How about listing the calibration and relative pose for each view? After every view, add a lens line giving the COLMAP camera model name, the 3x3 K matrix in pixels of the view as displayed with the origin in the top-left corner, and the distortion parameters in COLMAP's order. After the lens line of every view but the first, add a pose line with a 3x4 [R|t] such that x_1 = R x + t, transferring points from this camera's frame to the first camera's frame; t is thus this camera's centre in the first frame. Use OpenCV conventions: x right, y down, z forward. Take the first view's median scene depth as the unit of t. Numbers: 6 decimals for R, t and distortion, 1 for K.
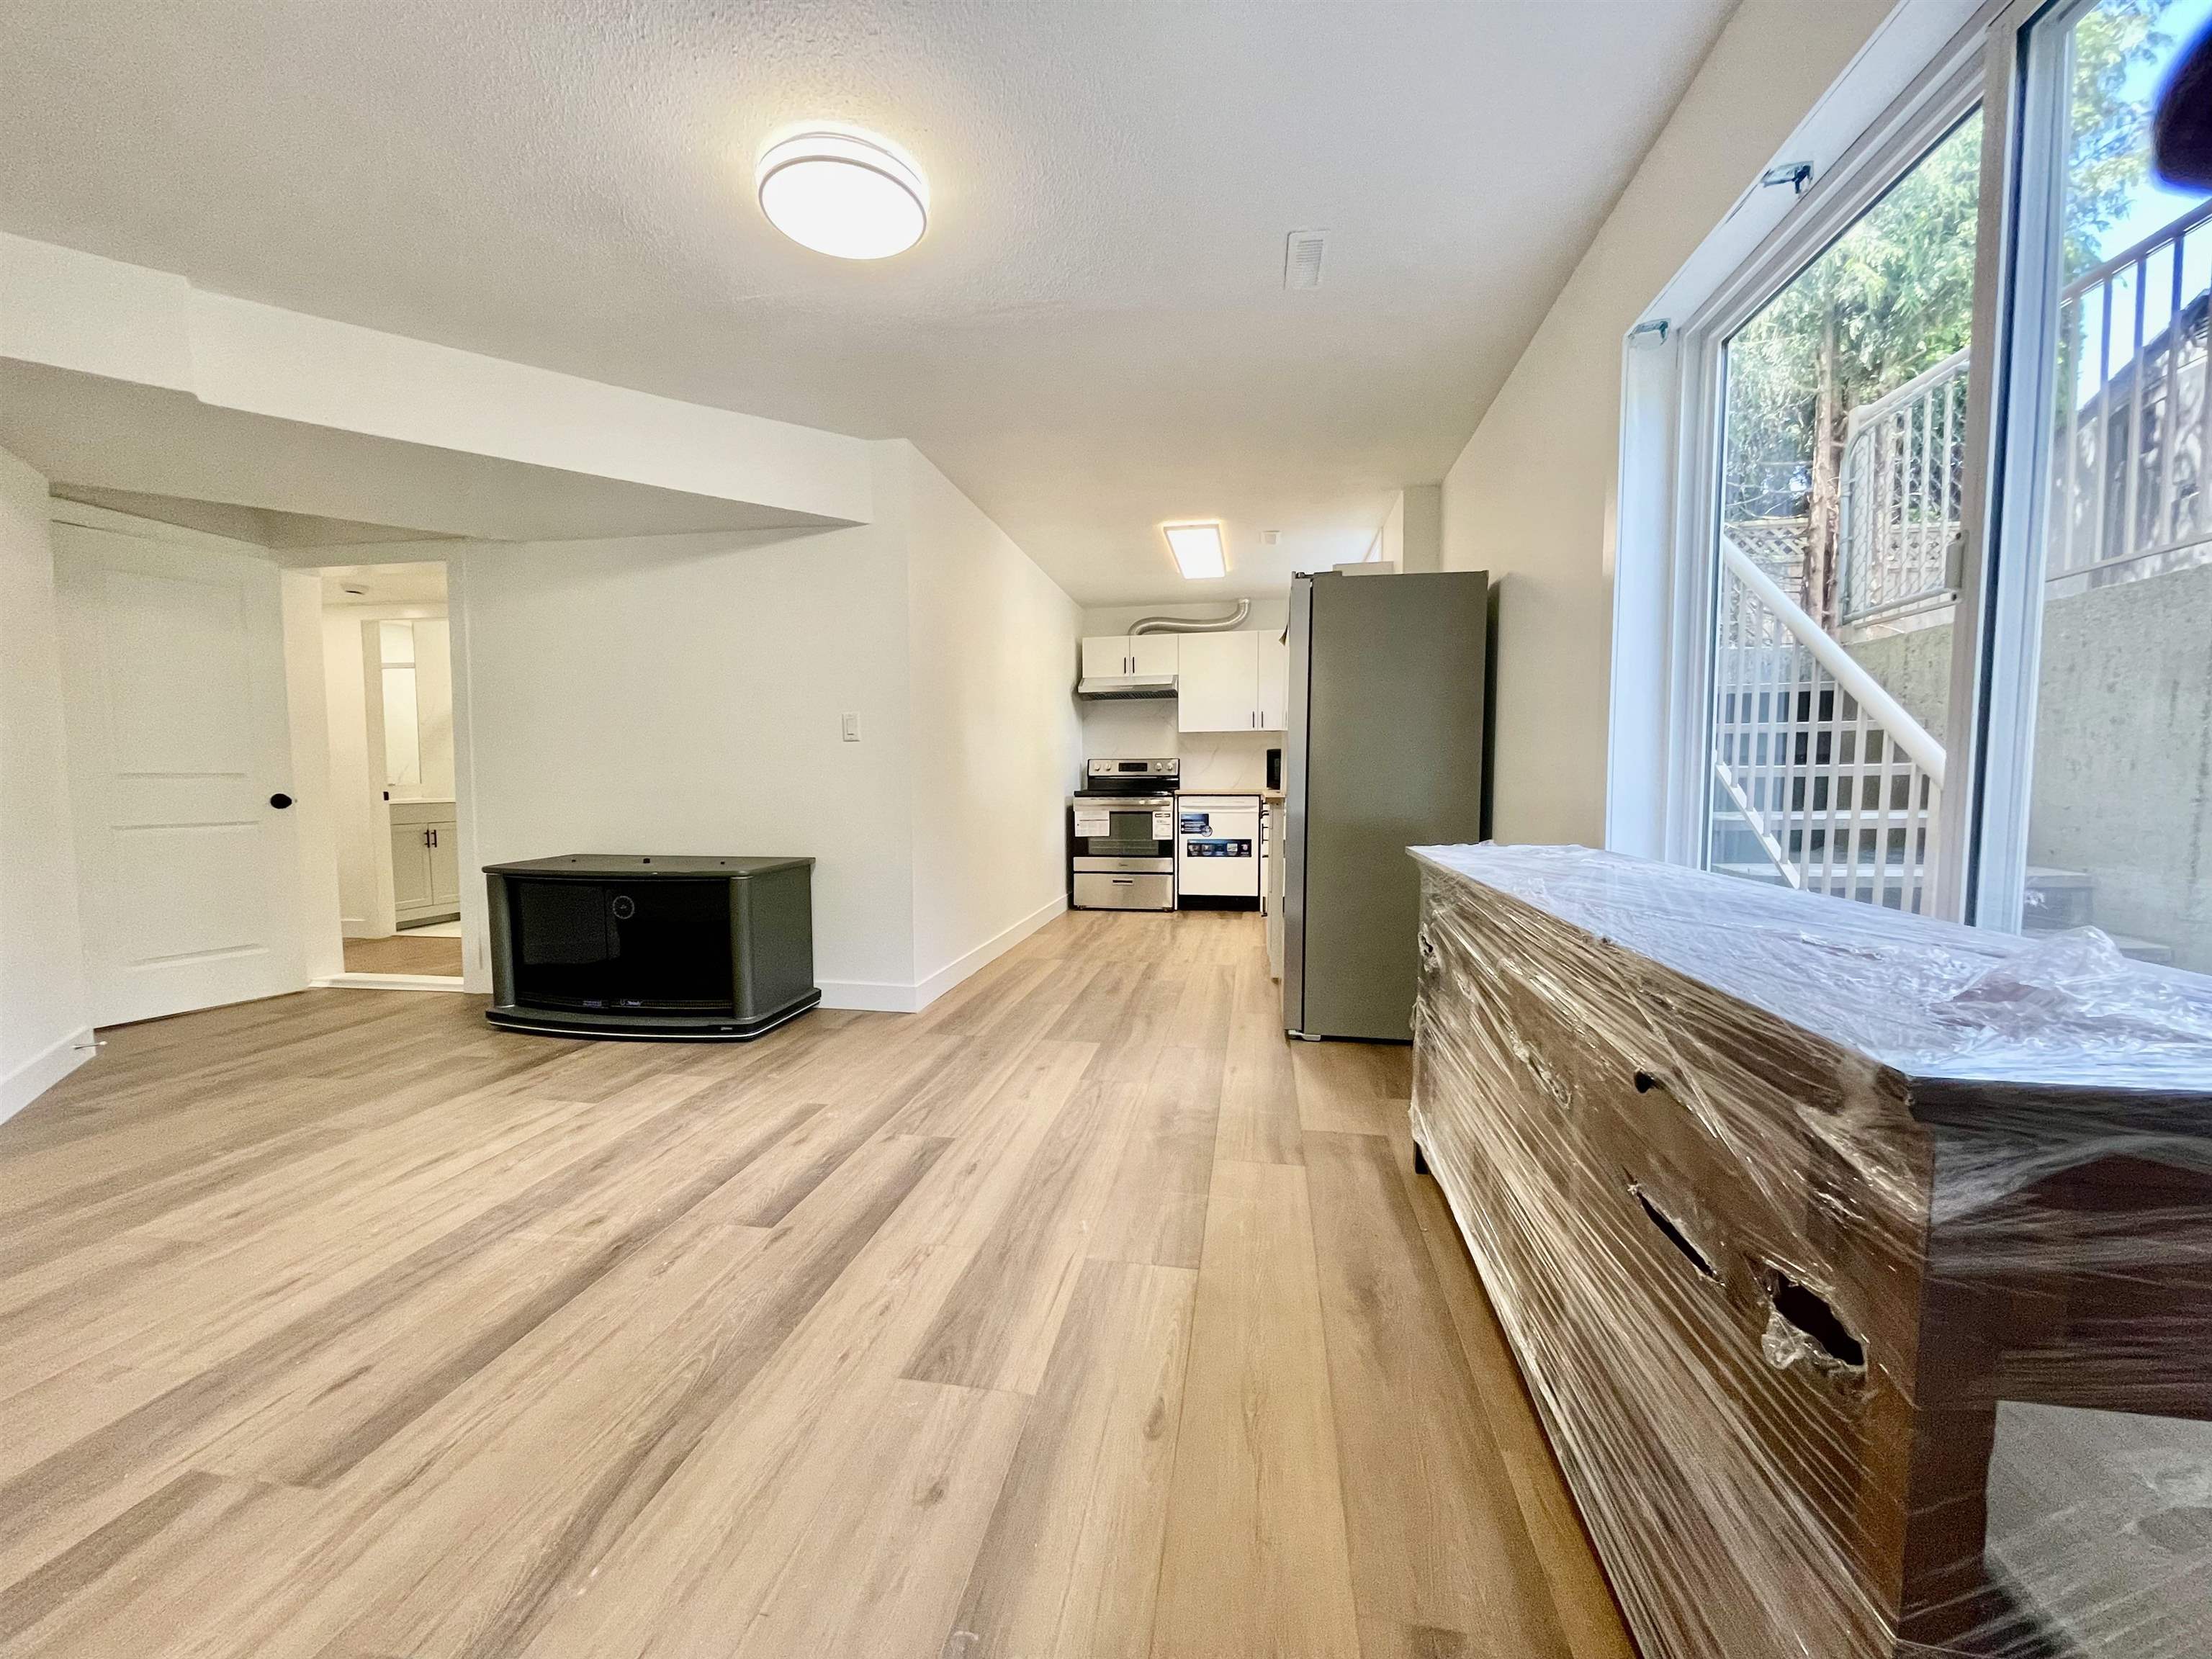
lens RADIAL K [[888.9, 0, 1100.4], [0, 888.9, 837.4], [0, 0, 1]] dist [-0.000499, 0.000177]
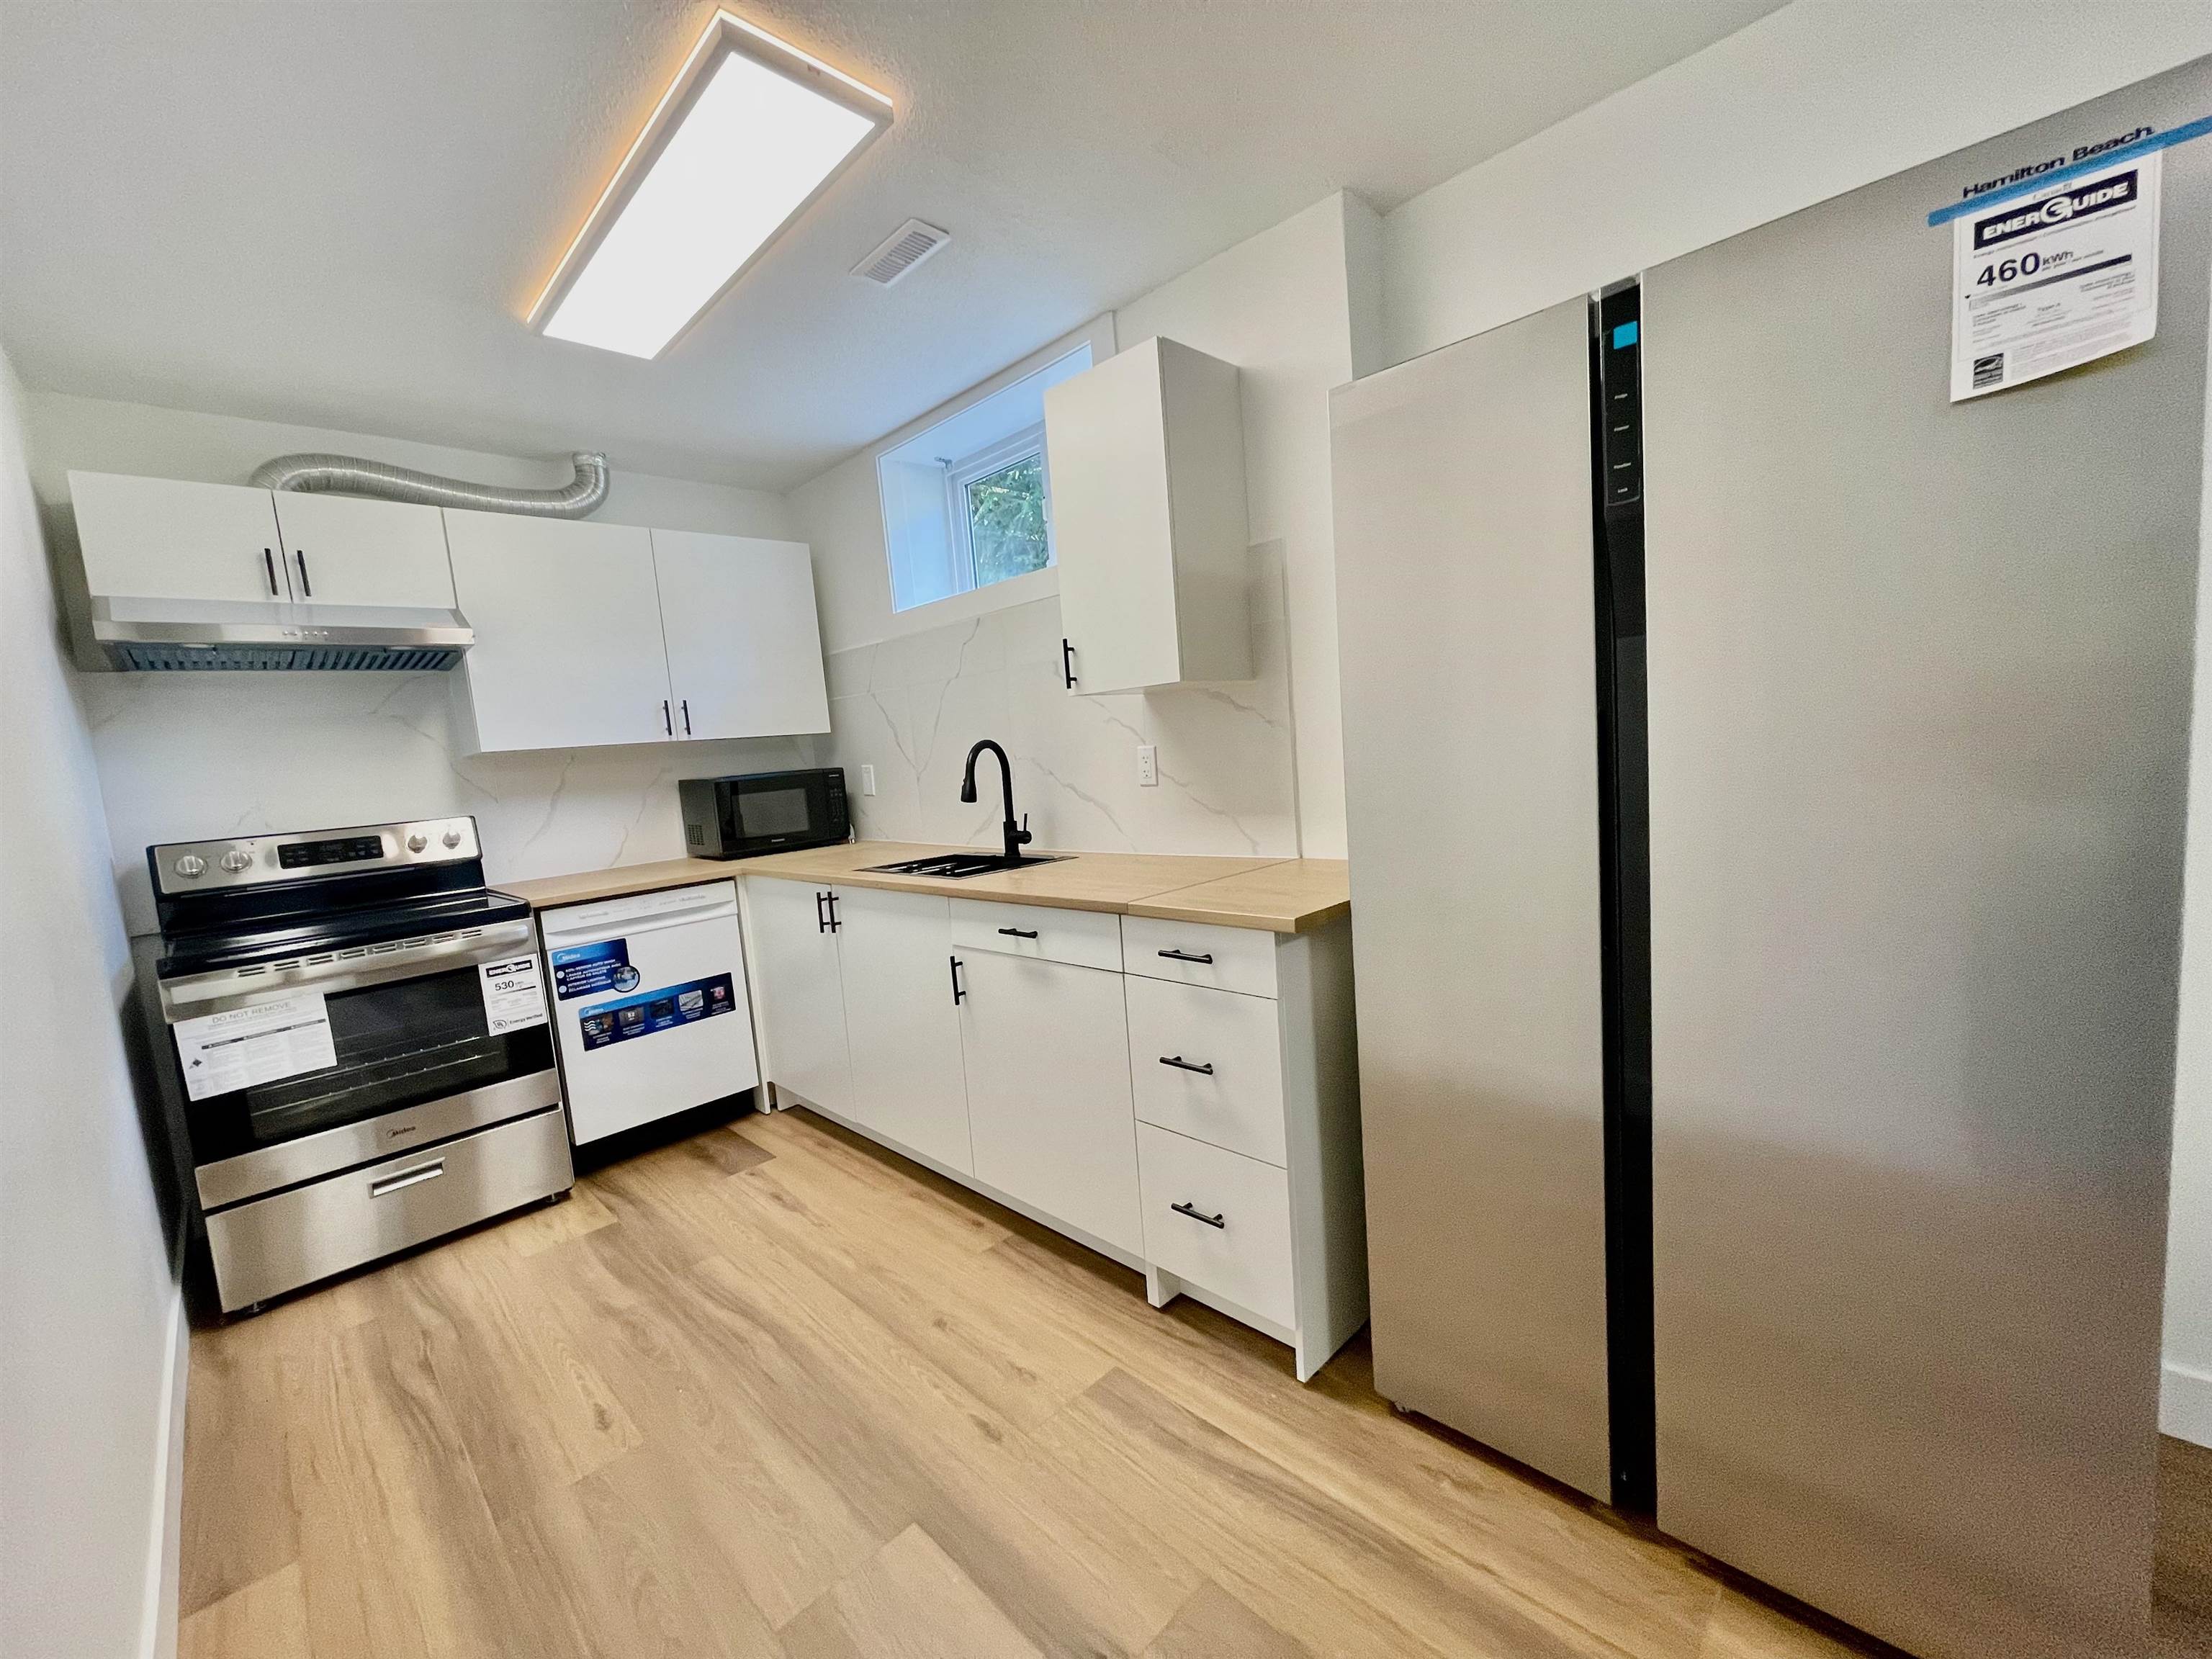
lens RADIAL K [[888.9, 0, 1094.7], [0, 888.9, 836.3], [0, 0, 1]] dist [-0.000499, 0.000177]
pose [[0.570289, -0.125810, 0.811753, -0.175589], [0.131983, 0.989397, 0.060620, -0.138166], [-0.810772, 0.072567, 0.580847, 1.090348]]
